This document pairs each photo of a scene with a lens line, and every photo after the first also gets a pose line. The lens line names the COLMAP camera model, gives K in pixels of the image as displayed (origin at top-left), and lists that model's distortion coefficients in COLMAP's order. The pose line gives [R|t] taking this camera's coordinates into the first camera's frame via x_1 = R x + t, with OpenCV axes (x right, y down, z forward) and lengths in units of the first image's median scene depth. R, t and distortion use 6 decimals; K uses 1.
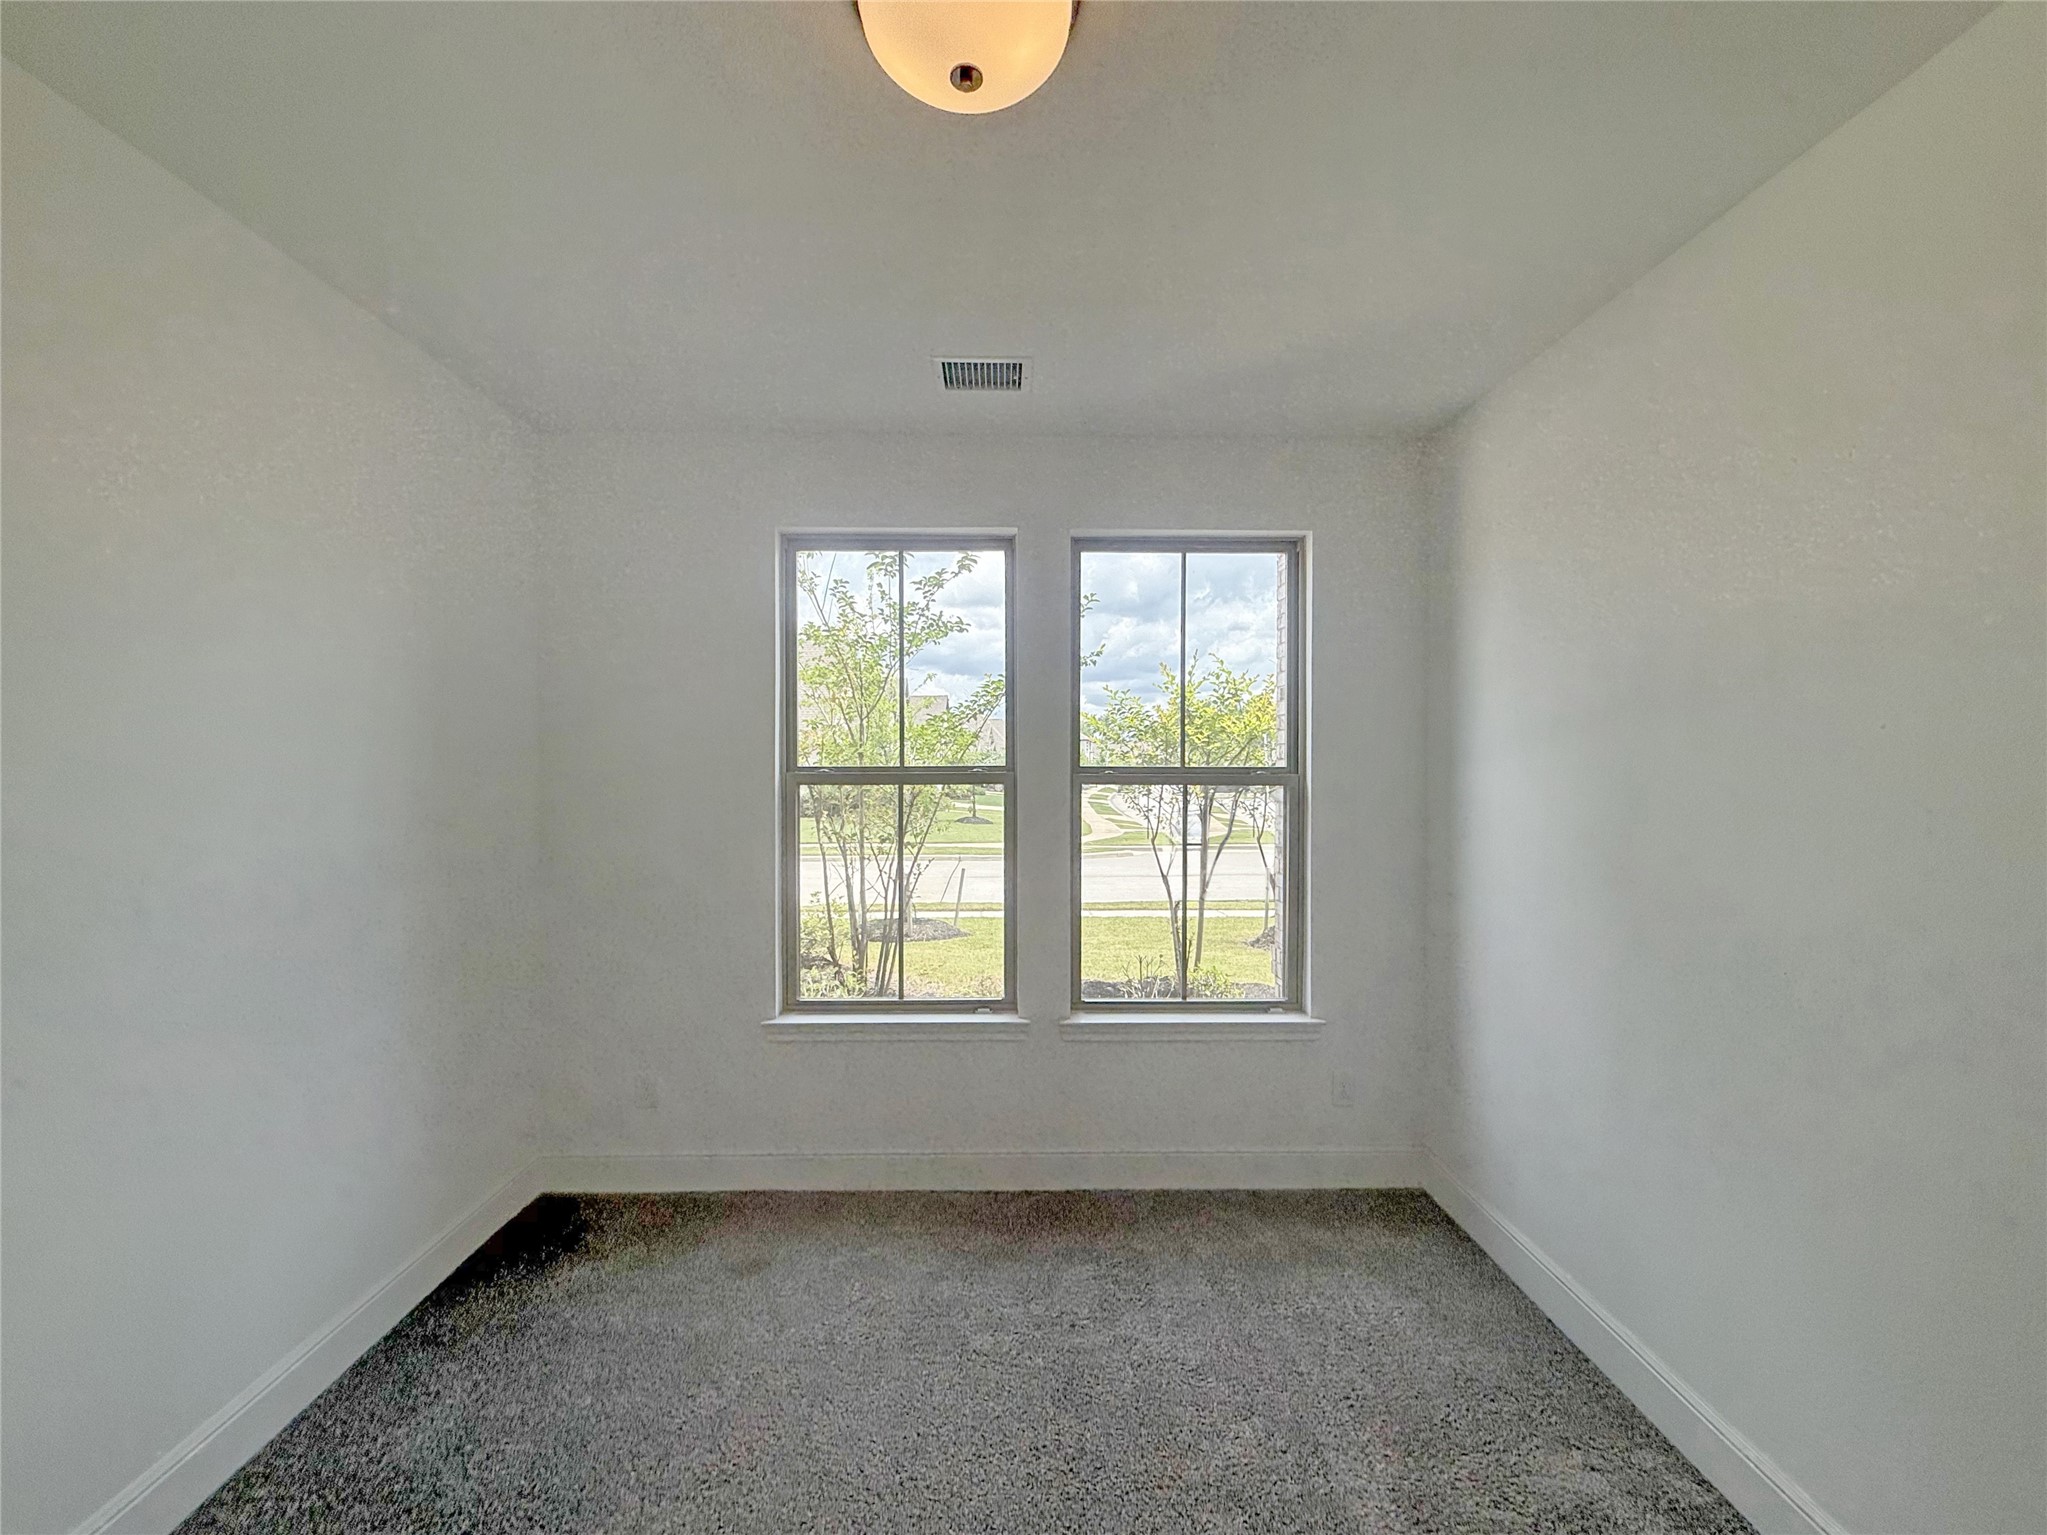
lens RADIAL K [[835.9, 0, 1019.1], [0, 835.9, 768.3], [0, 0, 1]] dist [-0.028028, 0.008143]
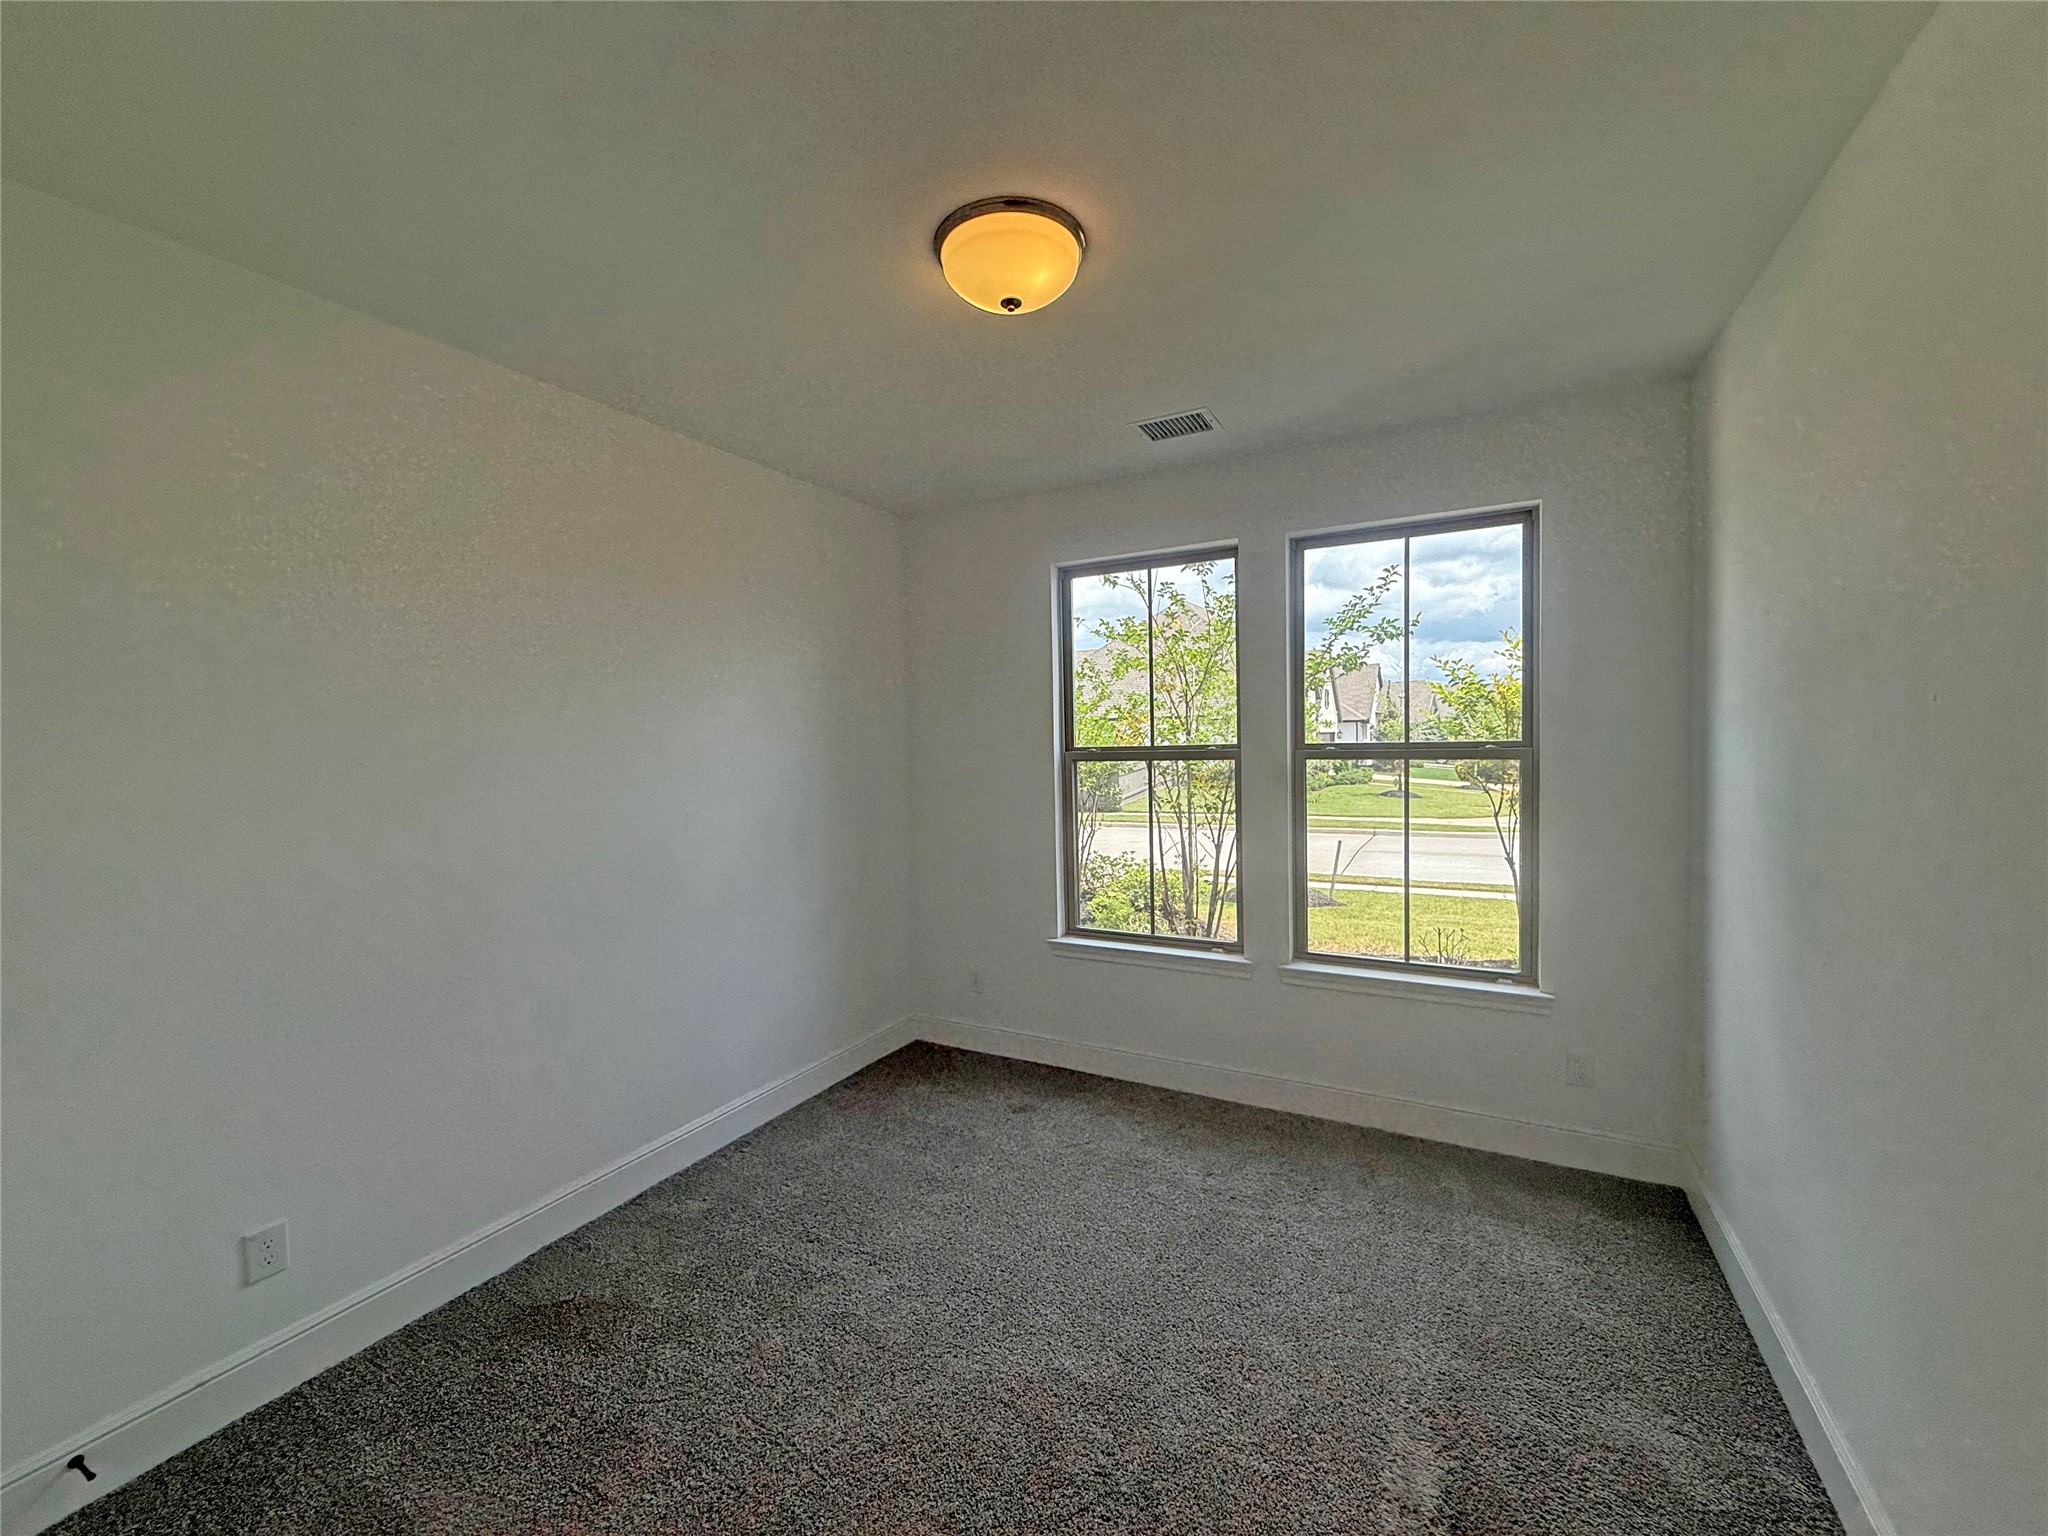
lens RADIAL K [[836.3, 0, 1019.6], [0, 836.3, 768.8], [0, 0, 1]] dist [-0.028028, 0.008143]
pose [[0.865332, -0.000865, -0.501198, 0.305390], [0.017923, 0.999412, 0.029220, -0.007800], [0.500878, -0.034268, 0.864839, -0.159194]]
